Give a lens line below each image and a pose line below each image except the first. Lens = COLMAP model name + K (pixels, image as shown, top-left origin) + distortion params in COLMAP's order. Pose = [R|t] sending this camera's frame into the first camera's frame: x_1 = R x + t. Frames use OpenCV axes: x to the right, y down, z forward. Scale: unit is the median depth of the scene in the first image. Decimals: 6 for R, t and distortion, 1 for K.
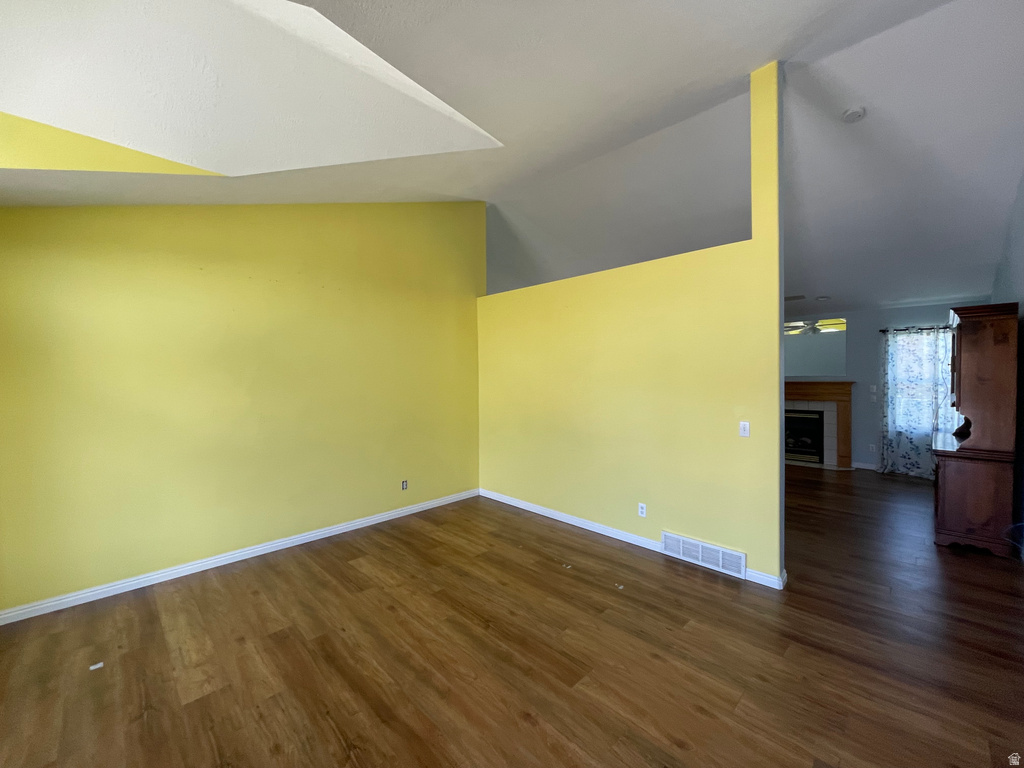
lens RADIAL K [[417.8, 0, 511.8], [0, 417.8, 381.9], [0, 0, 1]] dist [-0.002852, 0.000163]
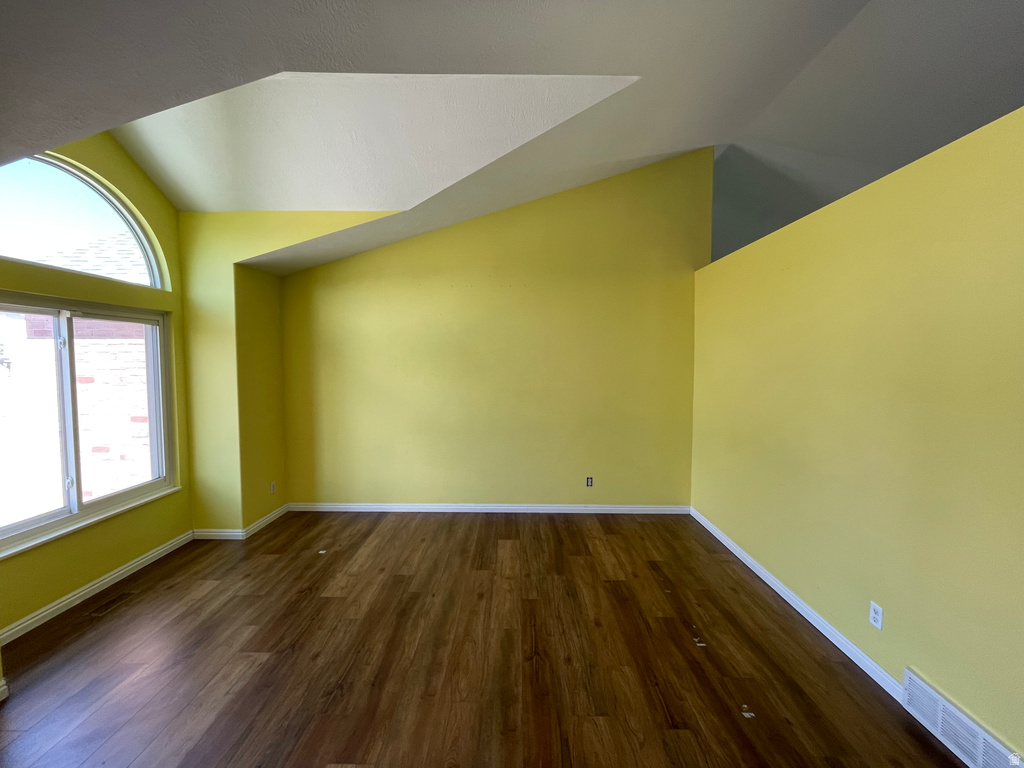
lens RADIAL K [[417.8, 0, 511.9], [0, 417.8, 380.5], [0, 0, 1]] dist [-0.002852, 0.000163]
pose [[0.691682, 0.040627, -0.721059, 0.453536], [-0.016859, 0.999053, 0.040118, -0.031363], [0.722006, -0.015593, 0.691711, 0.318822]]
